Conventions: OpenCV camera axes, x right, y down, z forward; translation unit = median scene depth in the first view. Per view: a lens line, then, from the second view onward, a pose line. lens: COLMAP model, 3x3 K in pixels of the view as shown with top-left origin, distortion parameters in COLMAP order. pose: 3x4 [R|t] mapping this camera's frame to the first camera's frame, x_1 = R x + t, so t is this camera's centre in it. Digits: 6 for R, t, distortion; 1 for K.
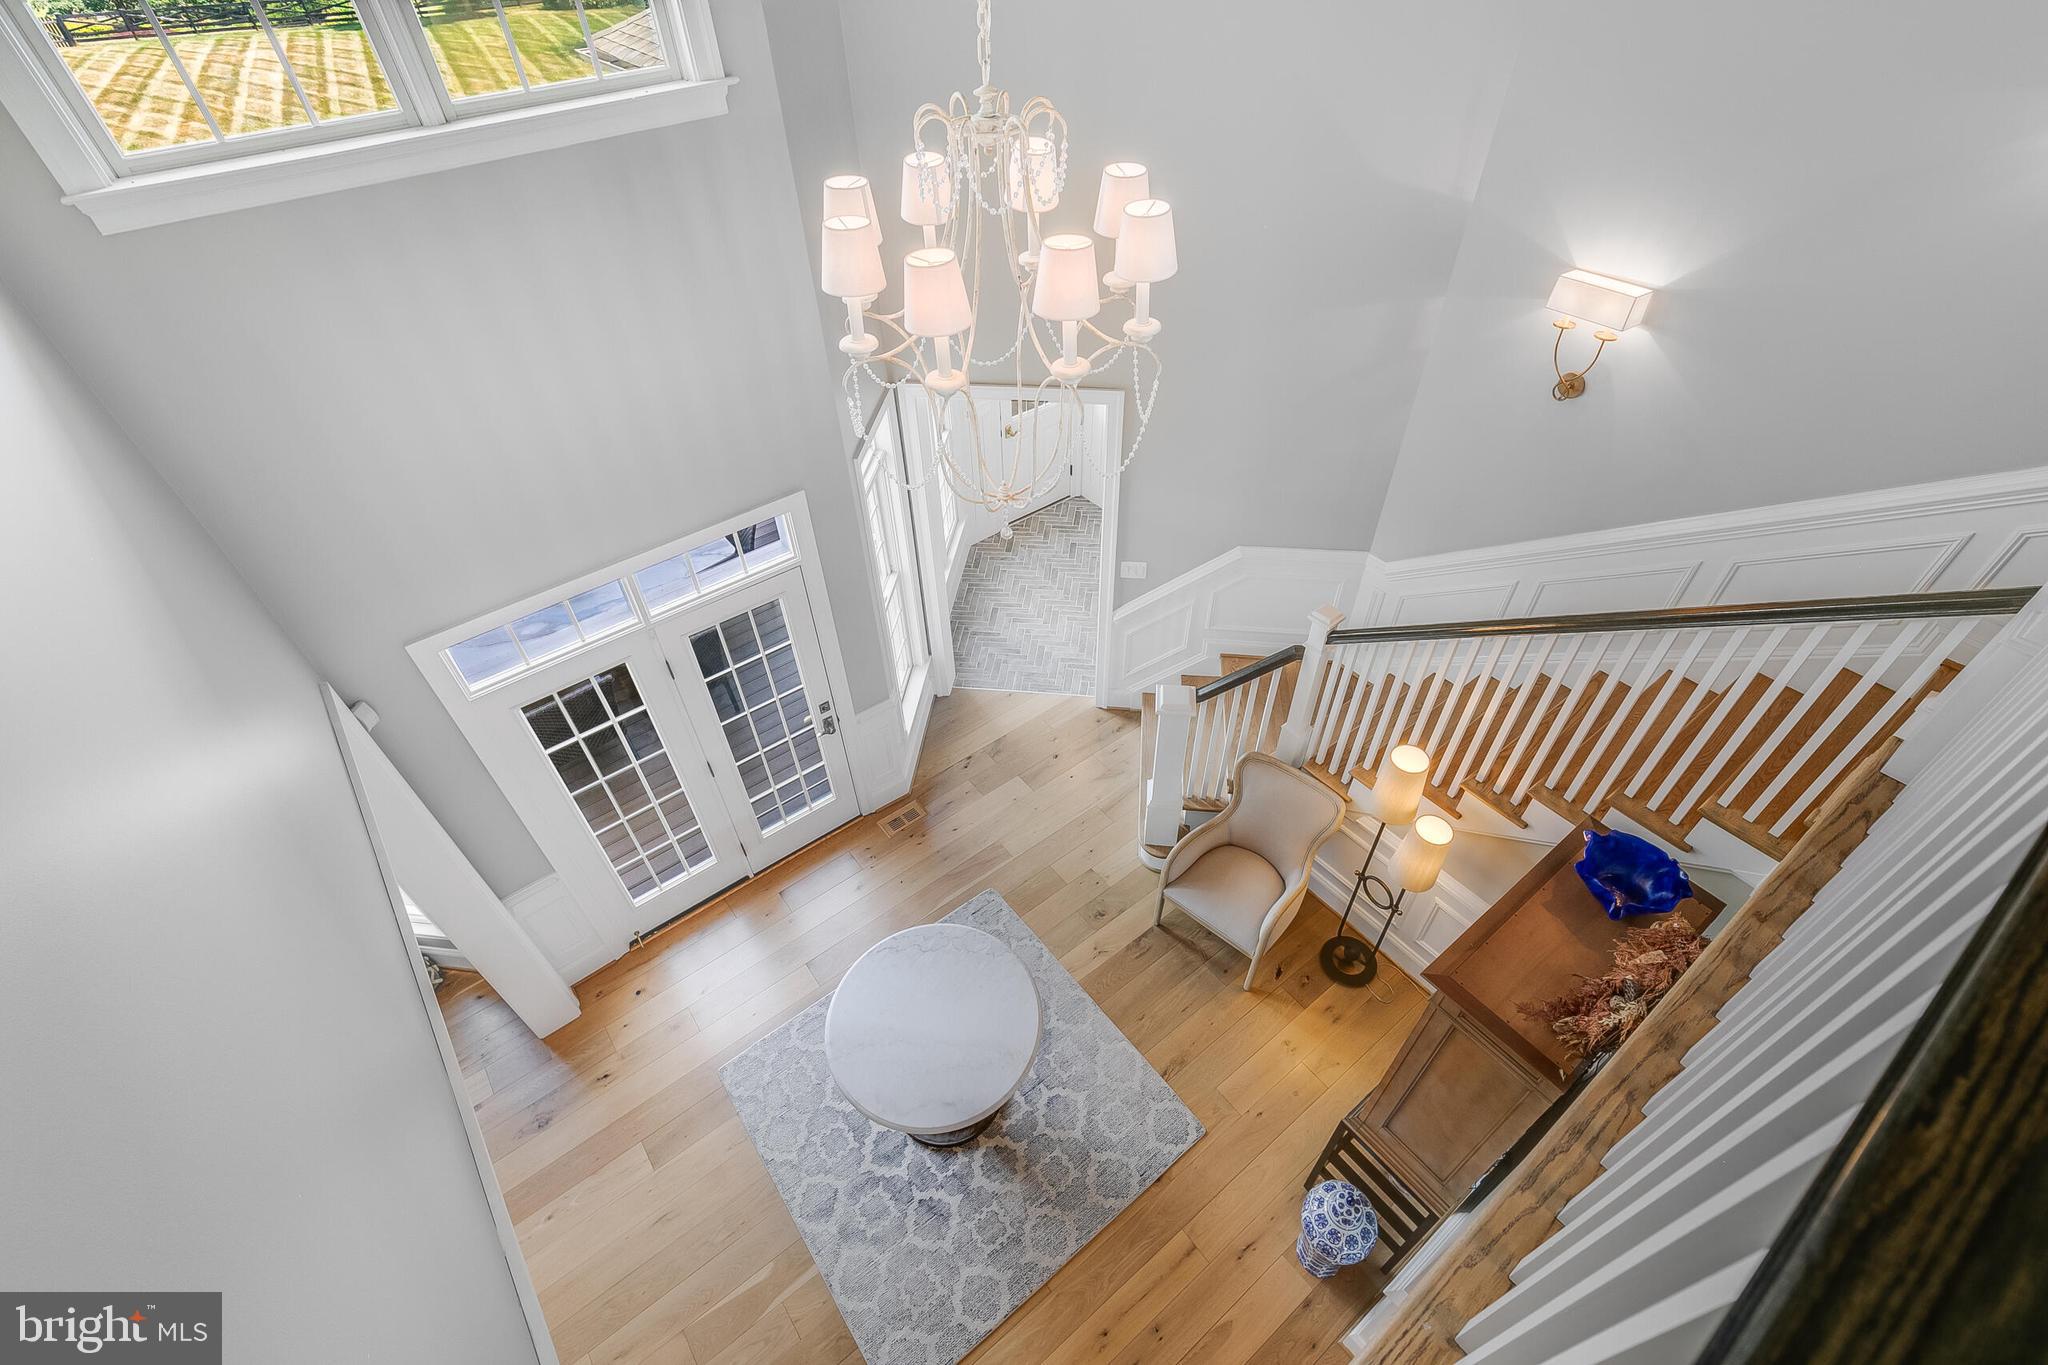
lens RADIAL K [[929.1, 0, 1033.5], [0, 929.1, 702.6], [0, 0, 1]] dist [-0.000145, 0.004447]
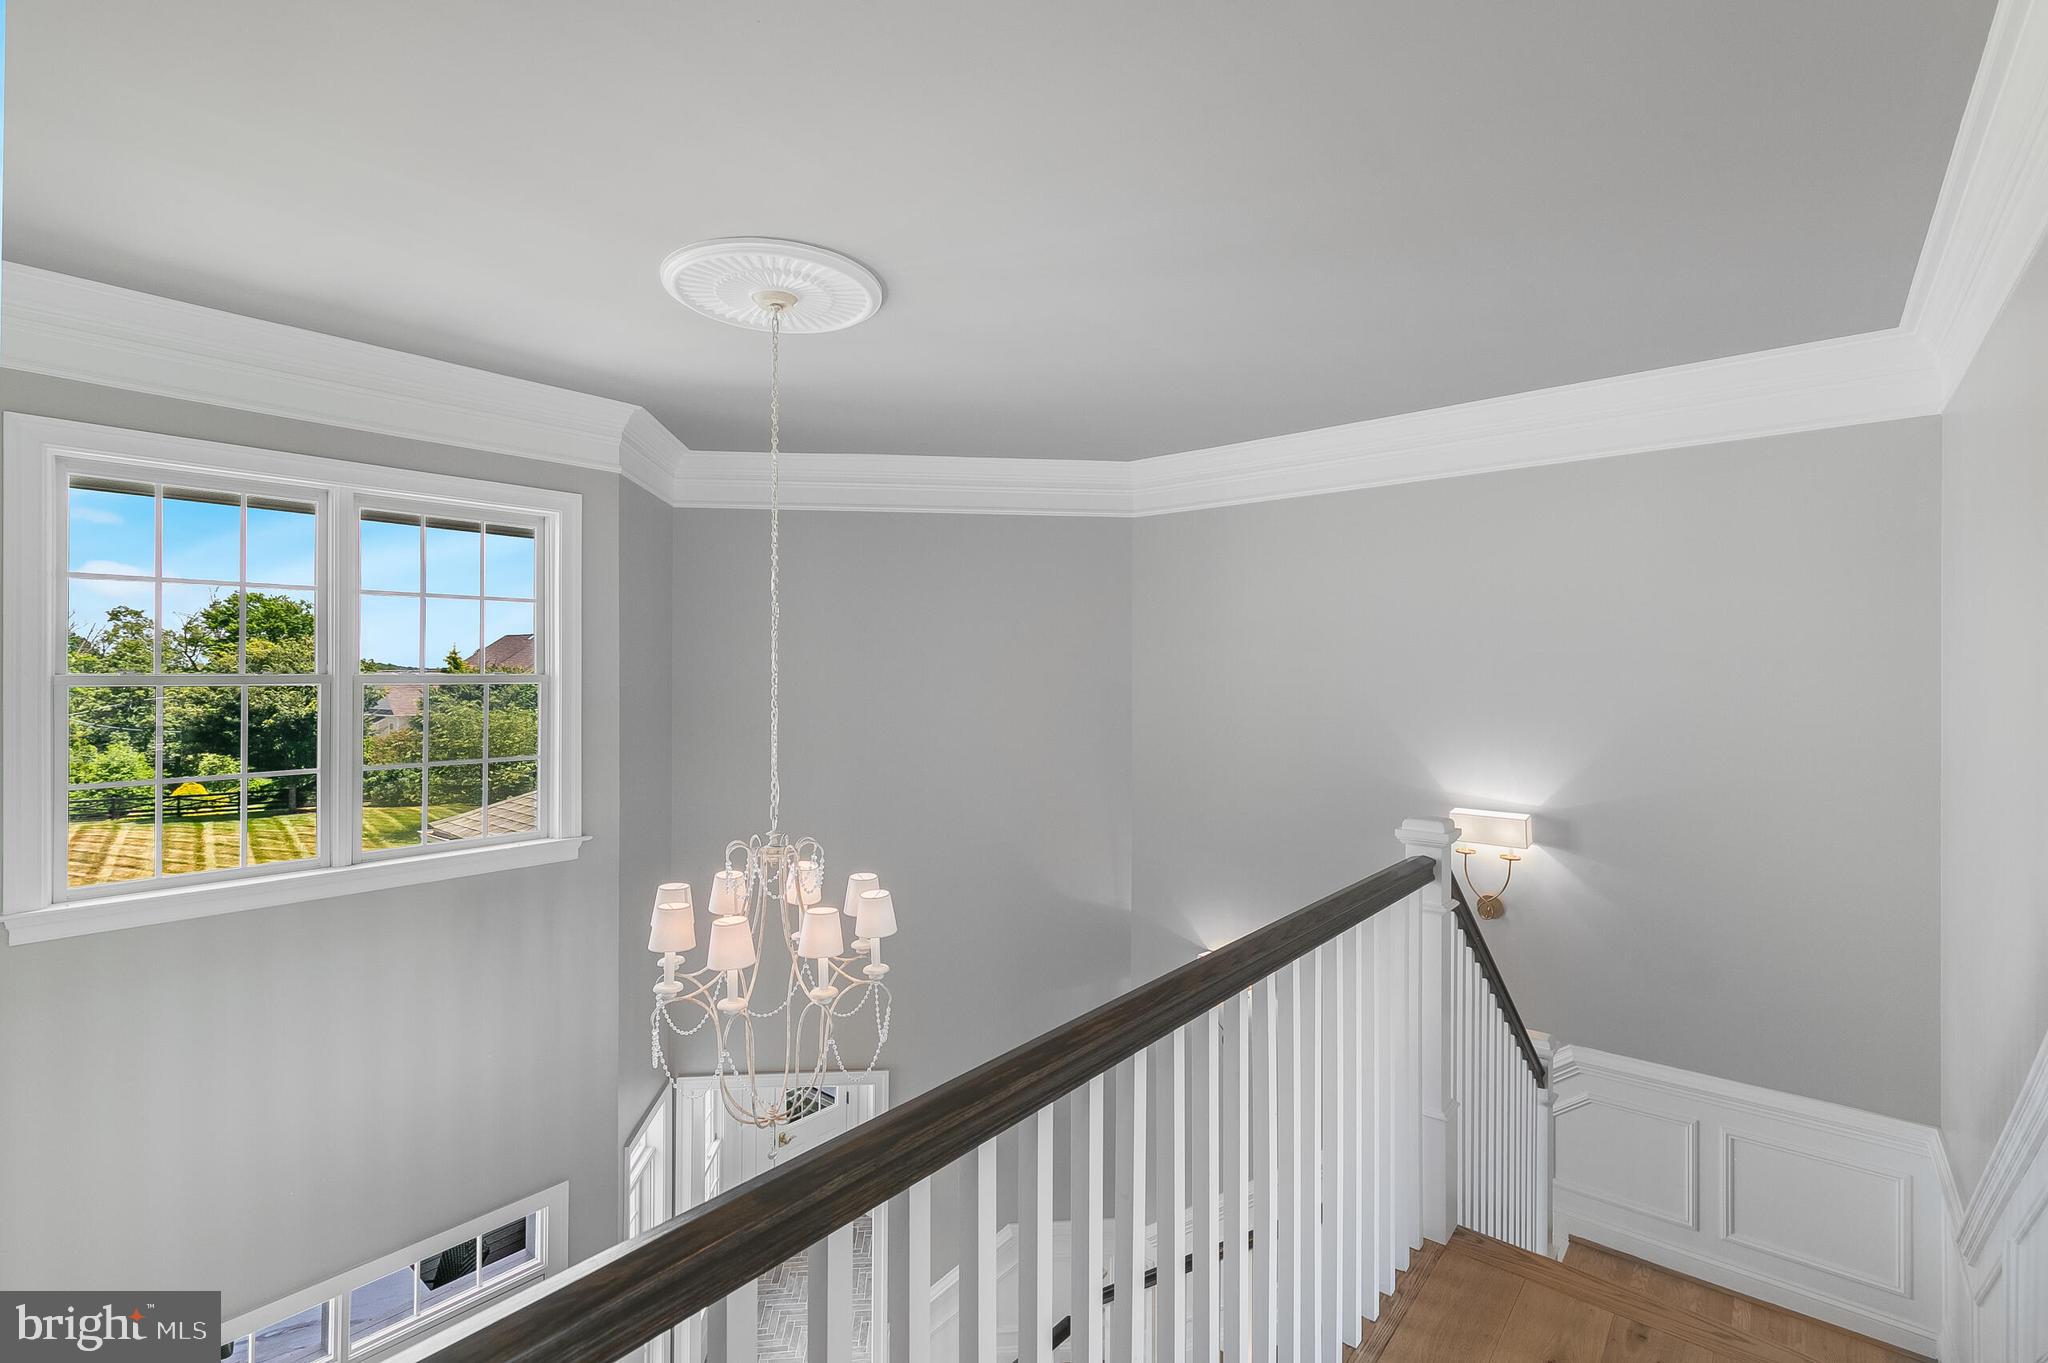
lens RADIAL K [[929.1, 0, 1033.5], [0, 929.1, 701.6], [0, 0, 1]] dist [-0.000145, 0.004447]
pose [[0.975724, 0.026186, 0.217431, 0.029424], [0.129624, 0.731188, -0.669747, 0.294246], [-0.176521, 0.681673, 0.710044, -0.360703]]
